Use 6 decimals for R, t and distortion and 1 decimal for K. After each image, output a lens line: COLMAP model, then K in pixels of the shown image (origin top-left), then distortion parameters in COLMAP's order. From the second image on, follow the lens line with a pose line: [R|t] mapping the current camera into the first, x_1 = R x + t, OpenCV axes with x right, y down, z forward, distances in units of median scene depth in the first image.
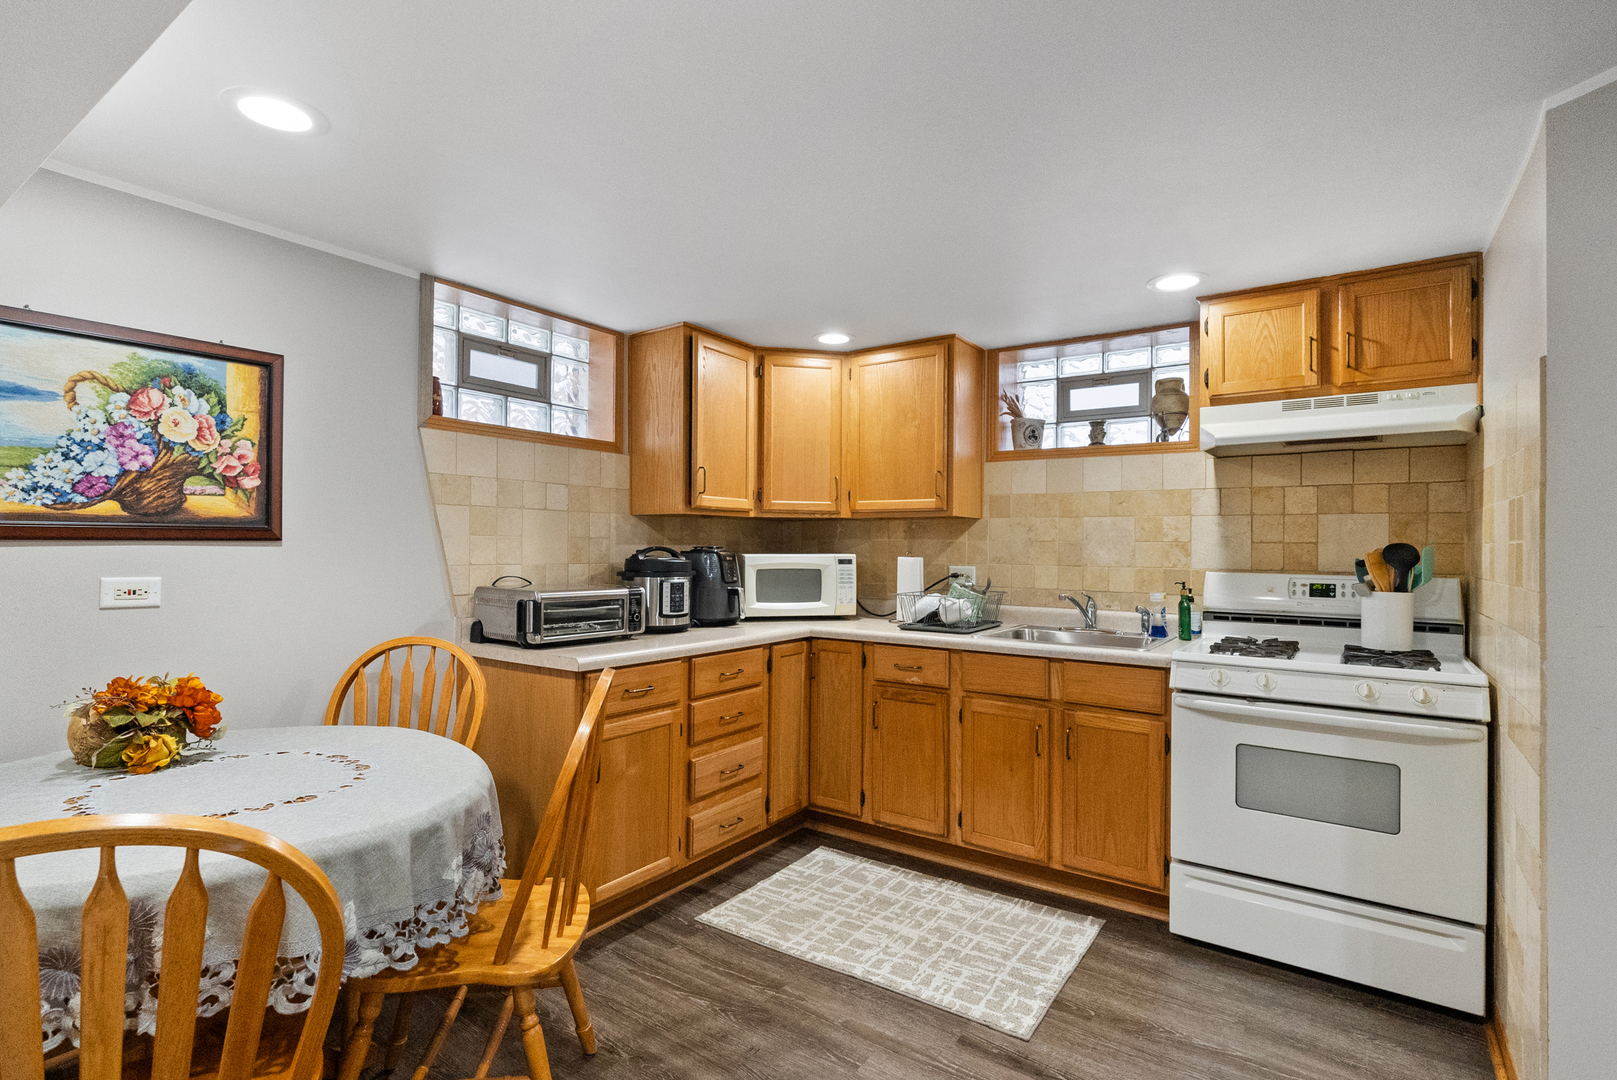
lens RADIAL K [[781.2, 0, 806.5], [0, 781.2, 541.2], [0, 0, 1]] dist [-0.001033, -0.000175]
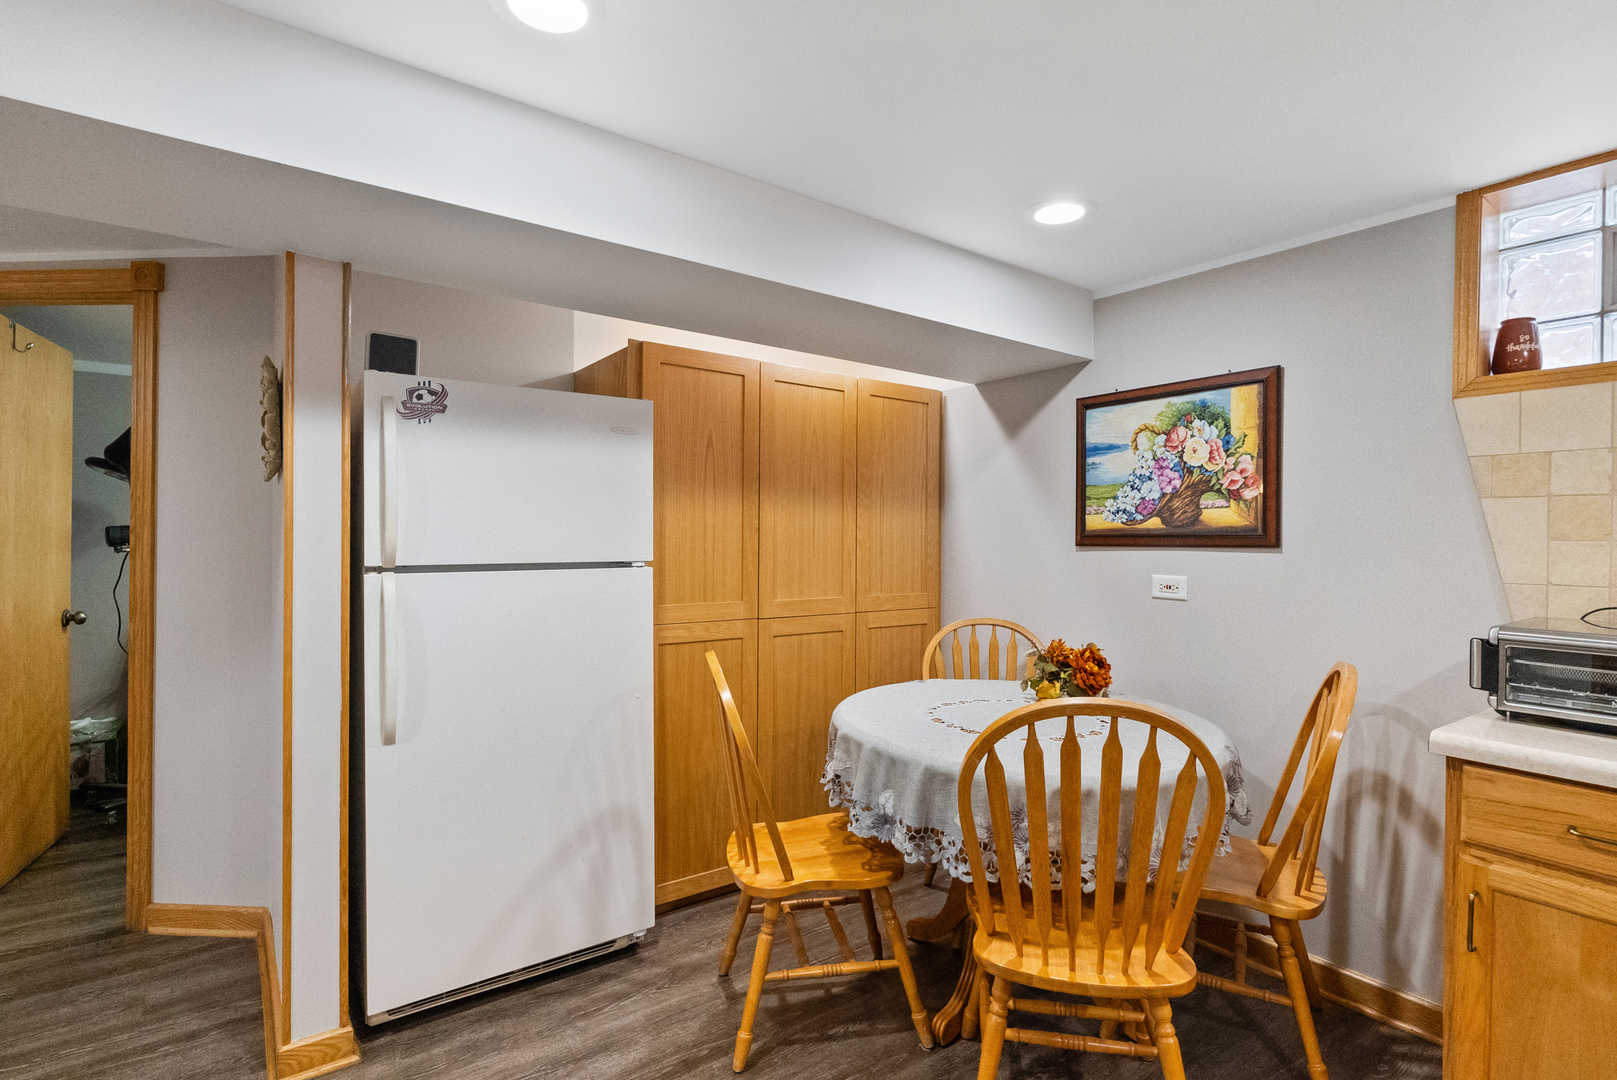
lens RADIAL K [[781.2, 0, 806.5], [0, 781.2, 541.2], [0, 0, 1]] dist [-0.001033, -0.000175]
pose [[-0.317435, -0.009921, -0.948228, 0.534610], [-0.006460, 0.999945, -0.008299, 0.003851], [0.948258, 0.003492, -0.317481, 0.812450]]
